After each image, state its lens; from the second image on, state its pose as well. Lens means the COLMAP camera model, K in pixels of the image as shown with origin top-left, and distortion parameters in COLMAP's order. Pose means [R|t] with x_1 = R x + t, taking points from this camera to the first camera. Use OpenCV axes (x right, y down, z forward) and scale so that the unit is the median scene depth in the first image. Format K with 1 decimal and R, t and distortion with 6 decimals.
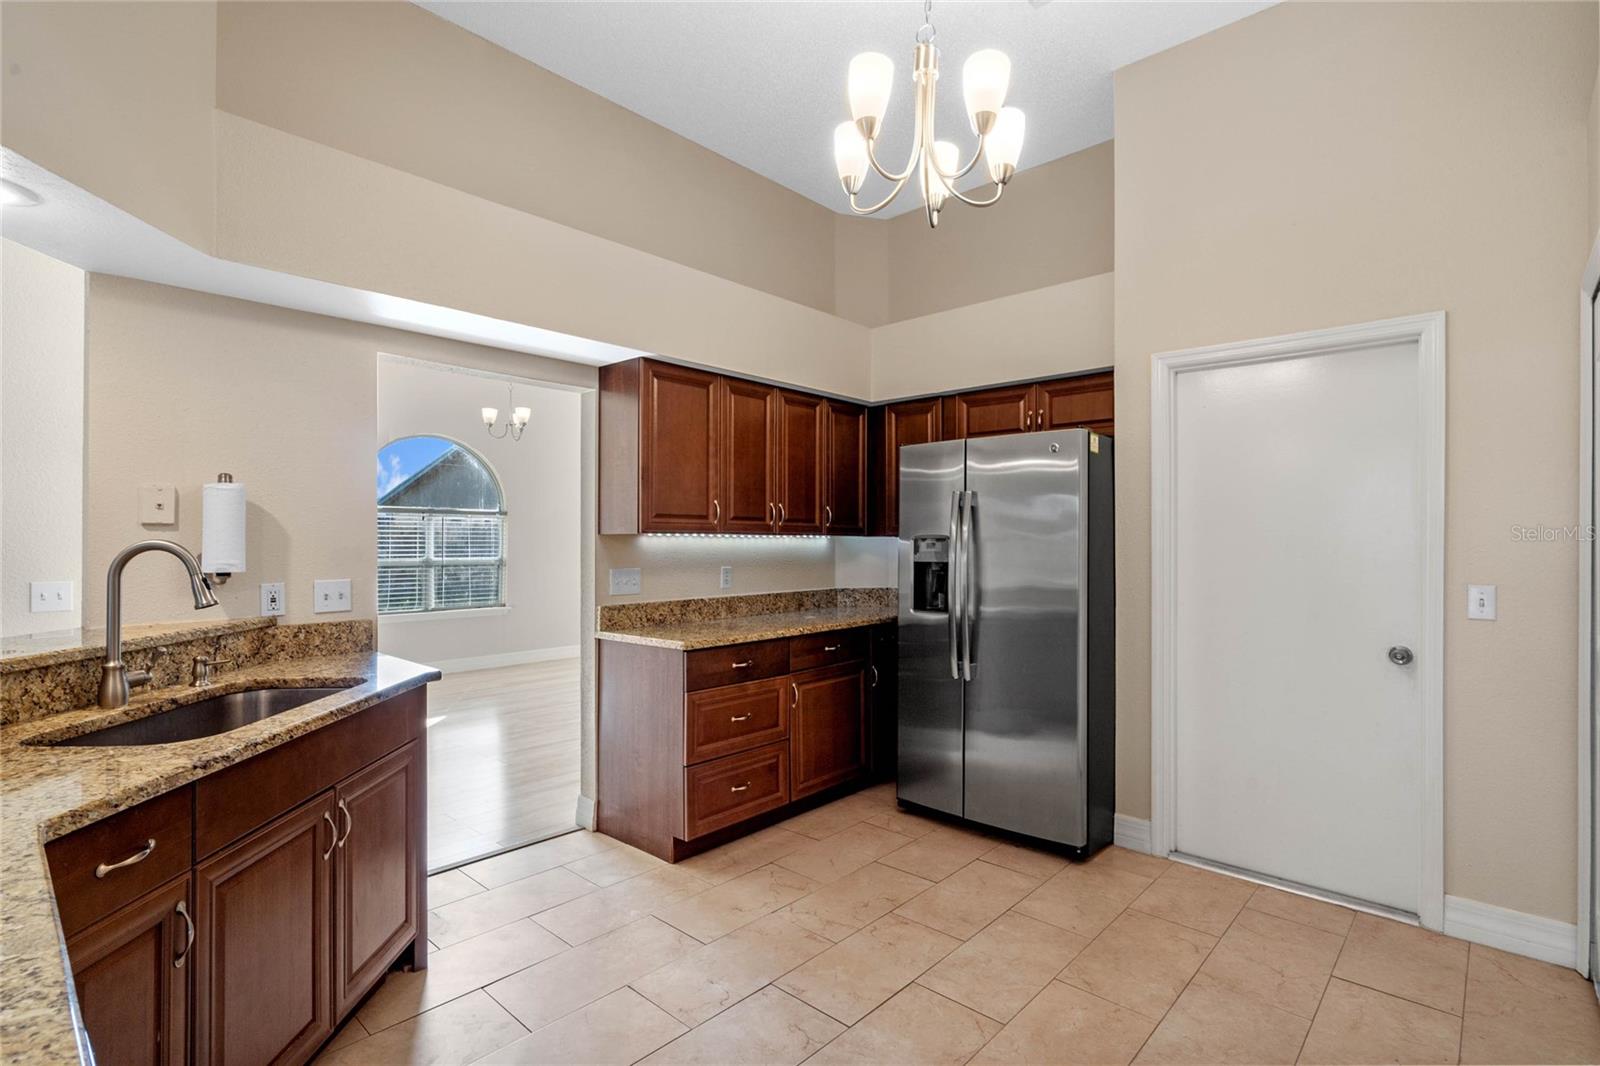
lens RADIAL K [[763.1, 0, 800.5], [0, 763.1, 533.6], [0, 0, 1]] dist [-0.000992, -0.000134]
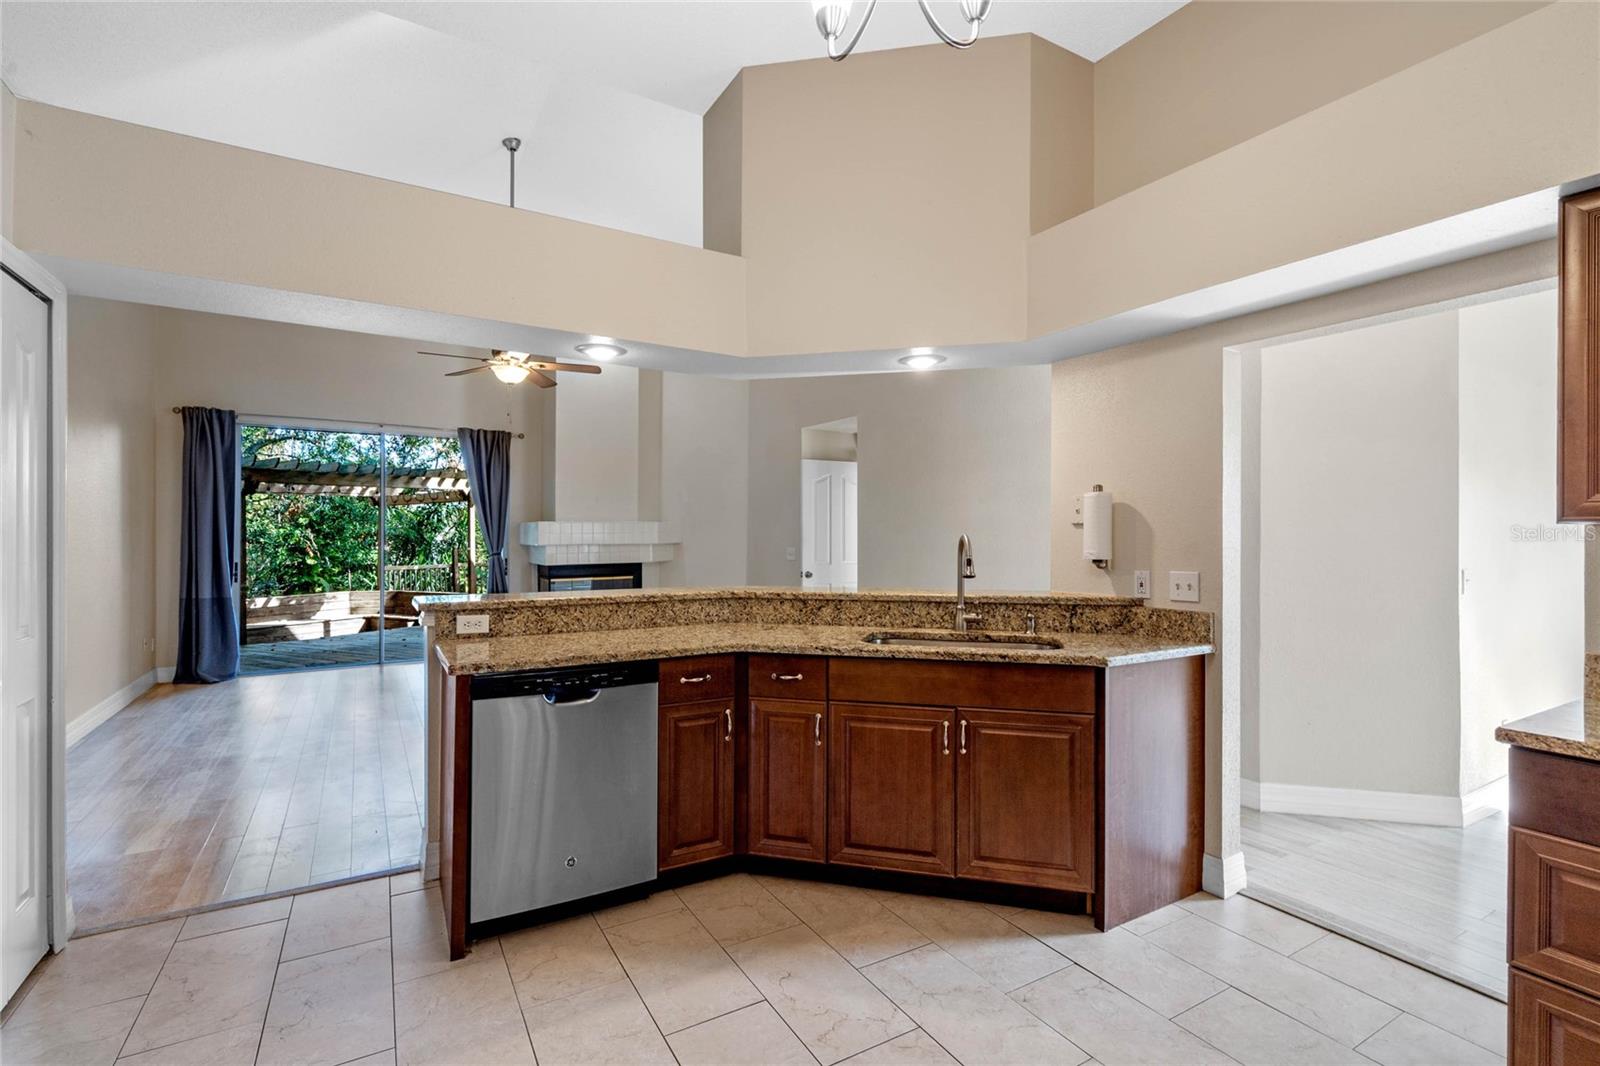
lens RADIAL K [[734.7, 0, 806.0], [0, 734.7, 527.9], [0, 0, 1]] dist [0.000740, -0.000755]
pose [[-0.278601, -0.008164, -0.960372, 0.582636], [0.006578, 0.999924, -0.010408, 0.005669], [0.960384, -0.009217, -0.278527, 0.823464]]
